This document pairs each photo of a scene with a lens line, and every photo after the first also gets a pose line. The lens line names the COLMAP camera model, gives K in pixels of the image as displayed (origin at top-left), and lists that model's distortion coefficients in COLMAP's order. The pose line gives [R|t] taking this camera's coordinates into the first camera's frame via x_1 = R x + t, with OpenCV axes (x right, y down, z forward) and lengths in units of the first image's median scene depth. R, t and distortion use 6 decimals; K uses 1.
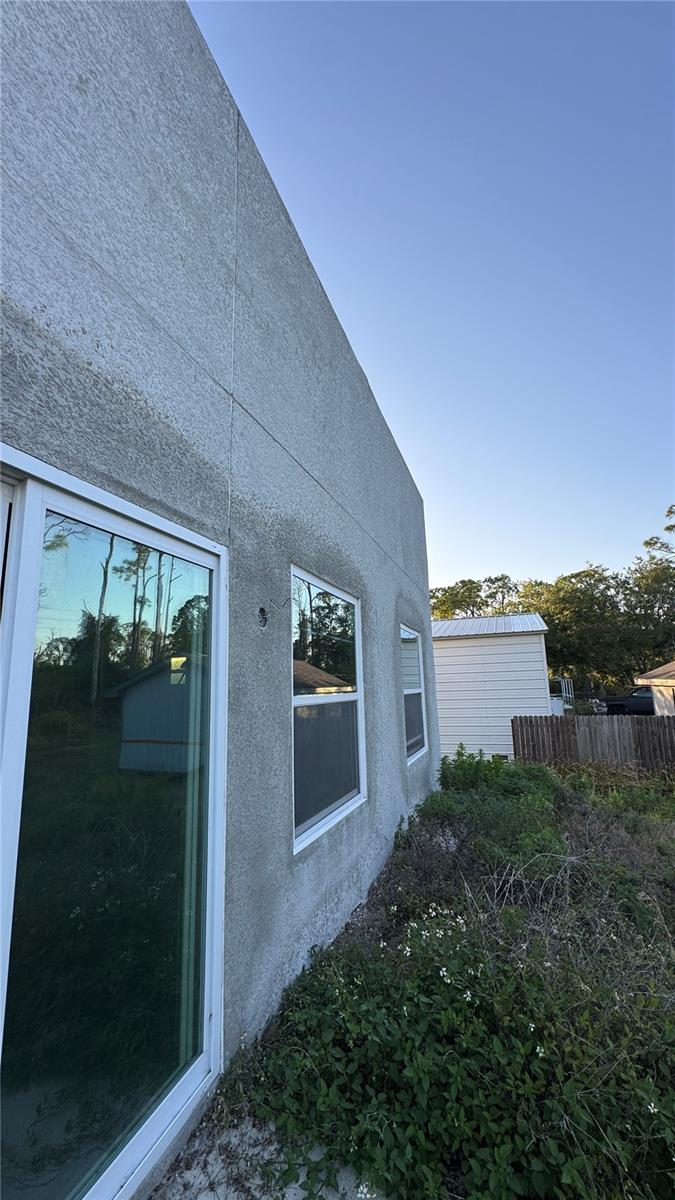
lens RADIAL K [[478.3, 0, 337.5], [0, 478.3, 600.0], [0, 0, 1]] dist [-0.005066, 0.000142]
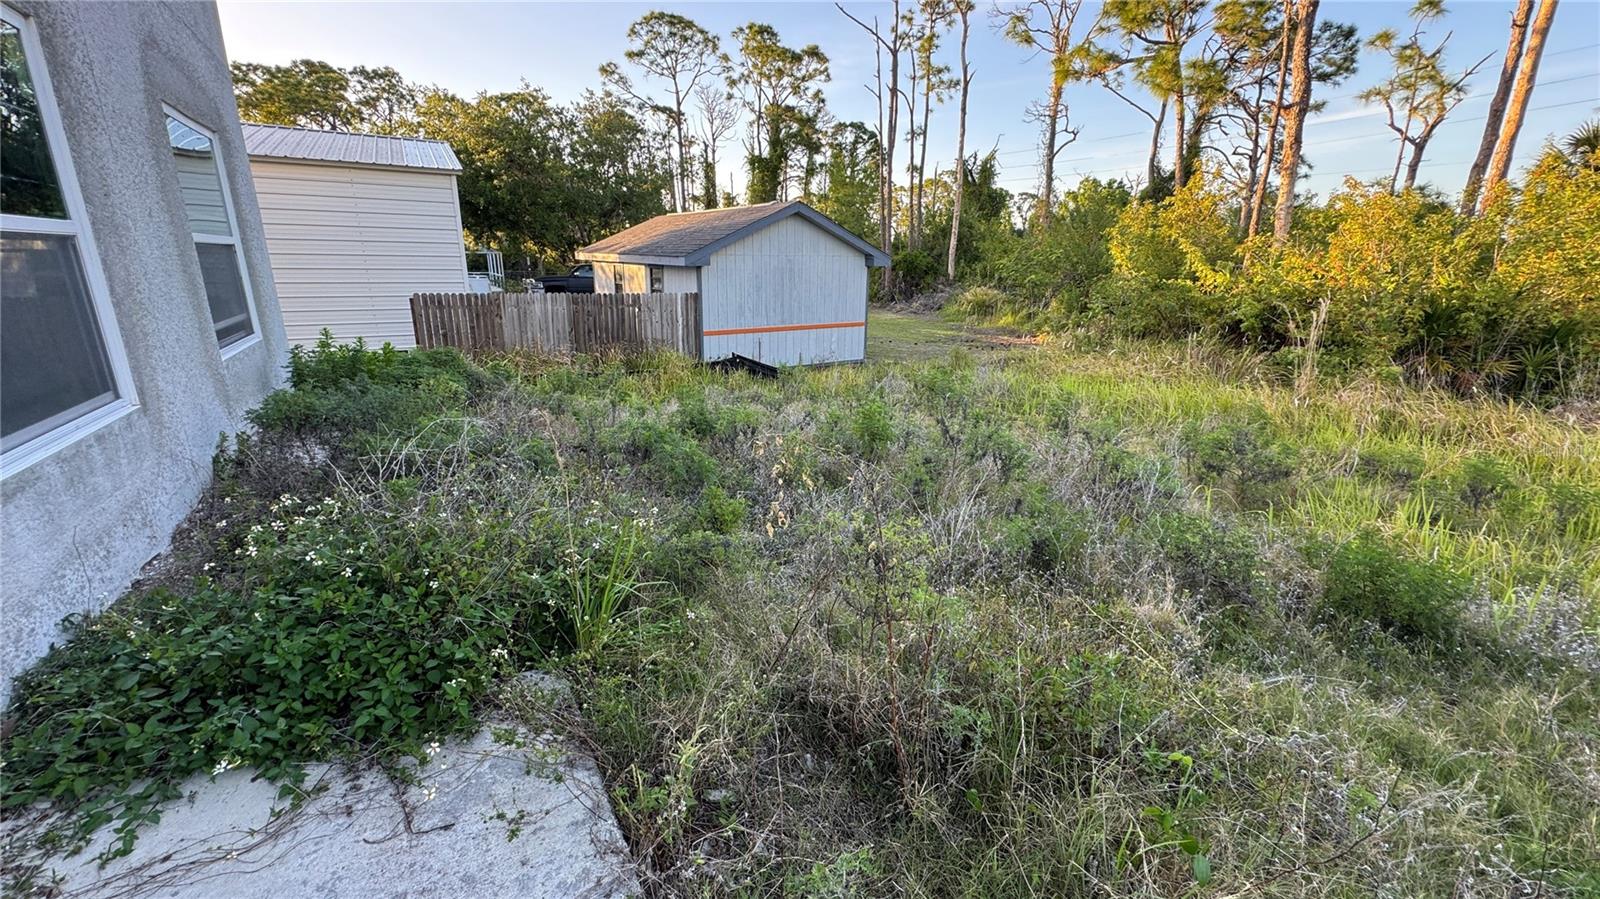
lens RADIAL K [[637.7, 0, 803.5], [0, 637.7, 450.1], [0, 0, 1]] dist [-0.005066, 0.000142]
pose [[0.640633, -0.178331, 0.746852, -0.008986], [-0.173051, 0.914101, 0.366706, 0.031238], [-0.748093, -0.364168, 0.554742, -0.088651]]
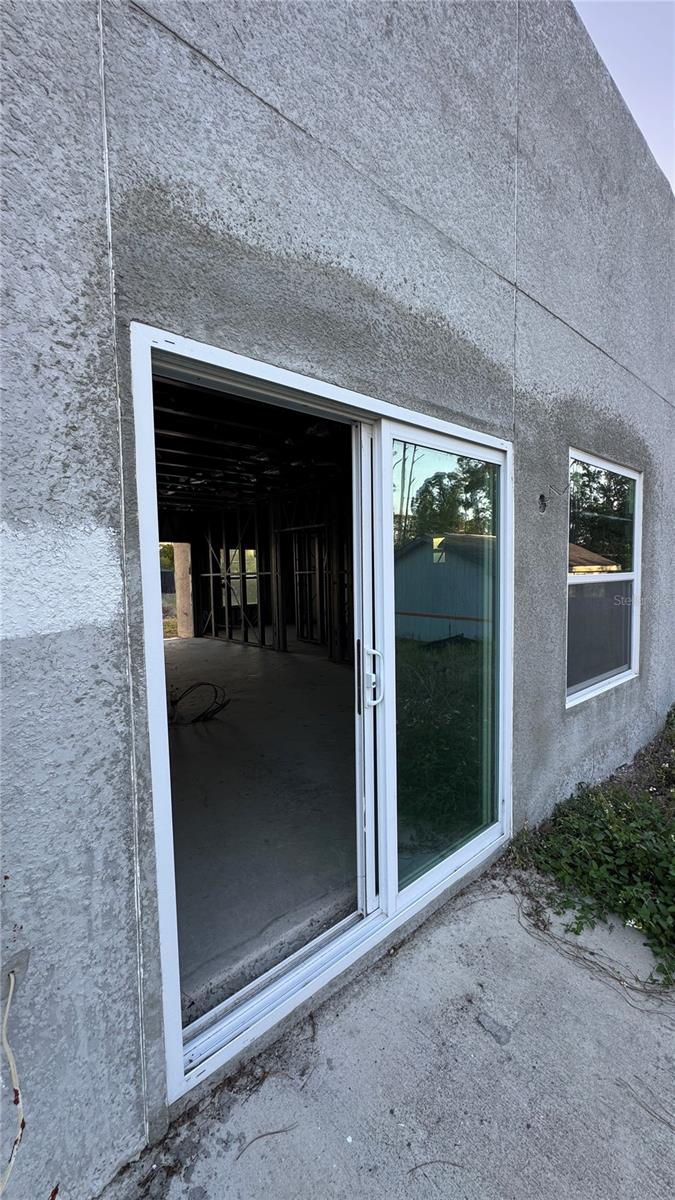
lens RADIAL K [[478.3, 0, 337.5], [0, 478.3, 600.0], [0, 0, 1]] dist [-0.005066, 0.000142]
pose [[0.879647, 0.041701, -0.473796, -0.028330], [0.078602, 0.969707, 0.231281, -0.026193], [0.469088, -0.240687, 0.849721, -0.132818]]
